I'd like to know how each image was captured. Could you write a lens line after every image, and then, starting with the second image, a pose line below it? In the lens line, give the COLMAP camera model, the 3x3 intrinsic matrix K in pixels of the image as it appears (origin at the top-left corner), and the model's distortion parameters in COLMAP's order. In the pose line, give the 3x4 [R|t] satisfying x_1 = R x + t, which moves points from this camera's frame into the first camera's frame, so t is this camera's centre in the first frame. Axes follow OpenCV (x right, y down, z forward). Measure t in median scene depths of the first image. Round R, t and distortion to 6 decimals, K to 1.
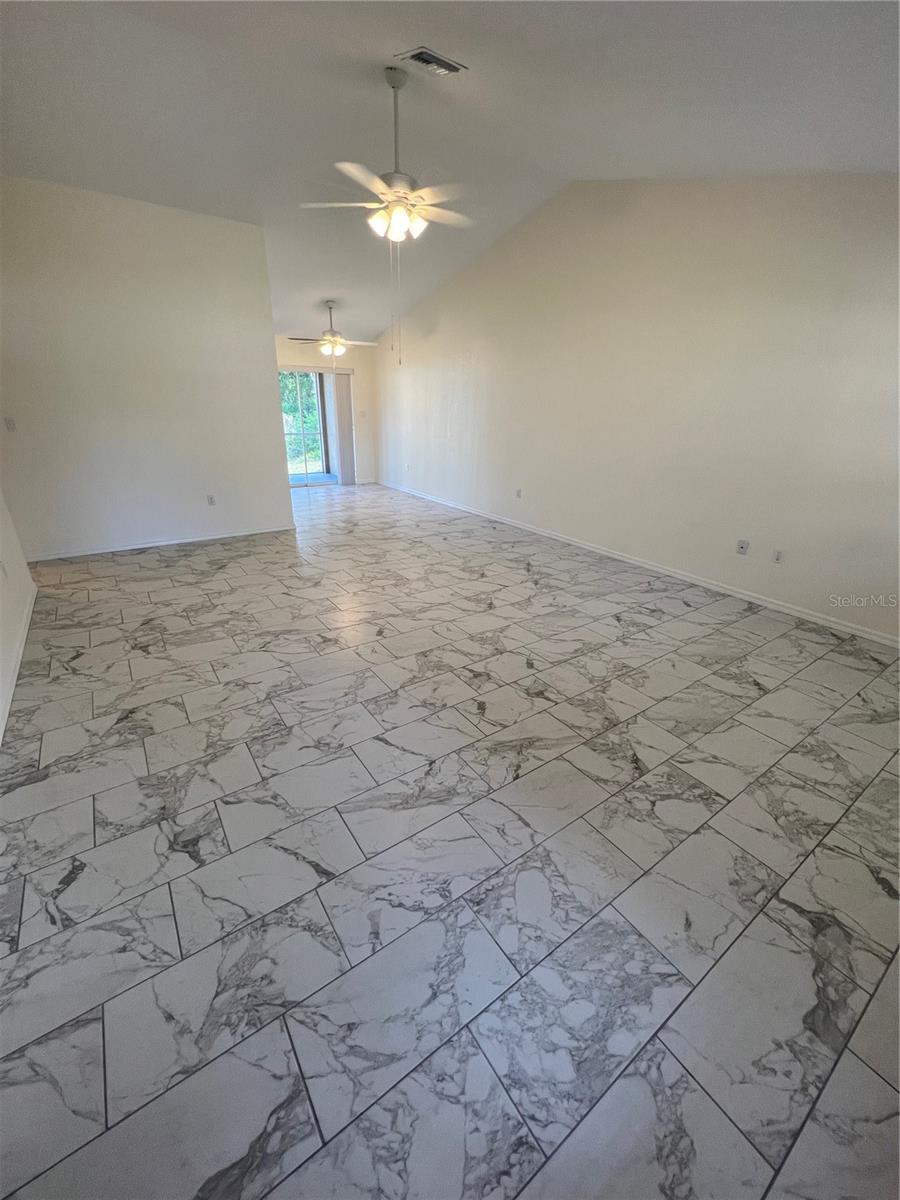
lens RADIAL K [[480.0, 0, 448.7], [0, 480.0, 600.9], [0, 0, 1]] dist [-0.002076, 0.000552]
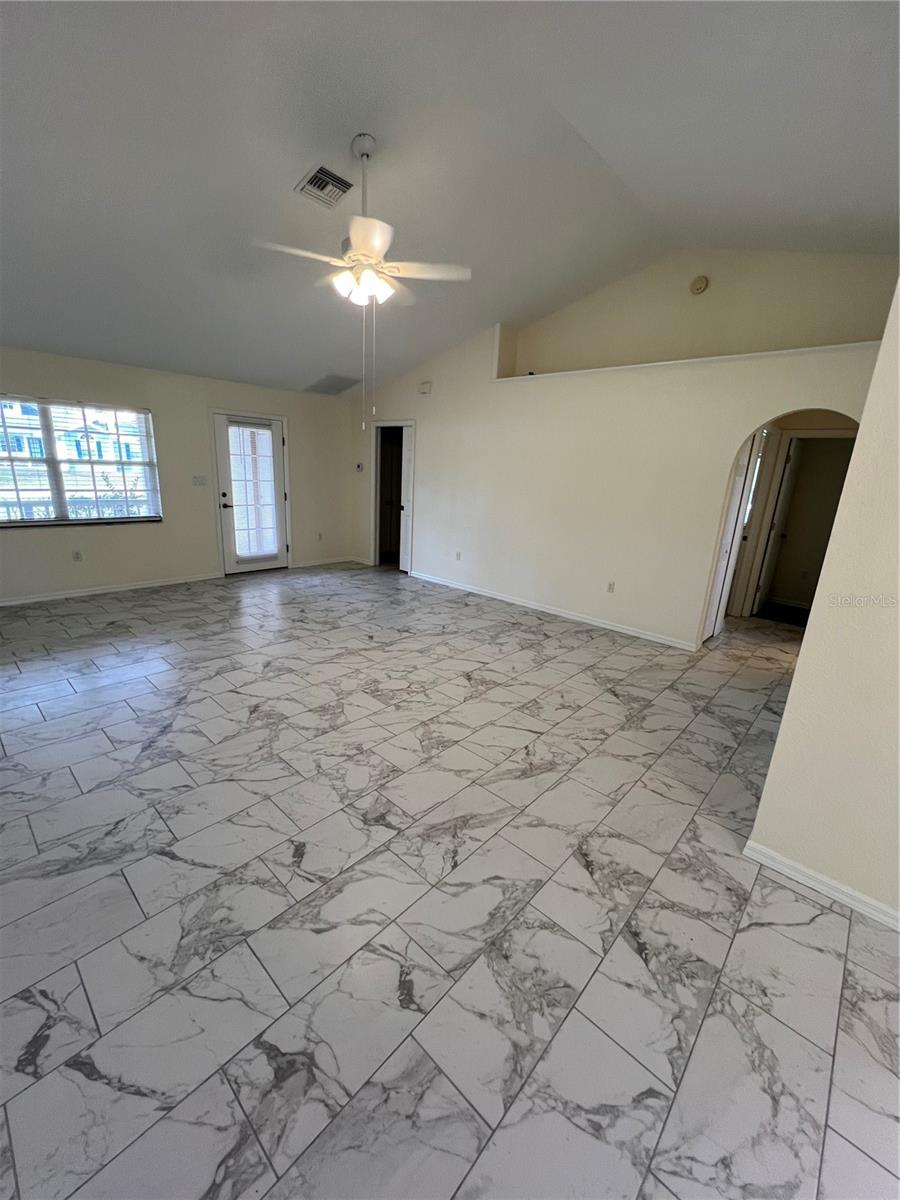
lens RADIAL K [[480.0, 0, 448.7], [0, 480.0, 600.9], [0, 0, 1]] dist [-0.002076, 0.000552]
pose [[-0.974489, -0.008741, -0.224266, -0.048208], [-0.147055, 0.779732, 0.608599, -0.712911], [0.169547, 0.626053, -0.761125, 1.679437]]
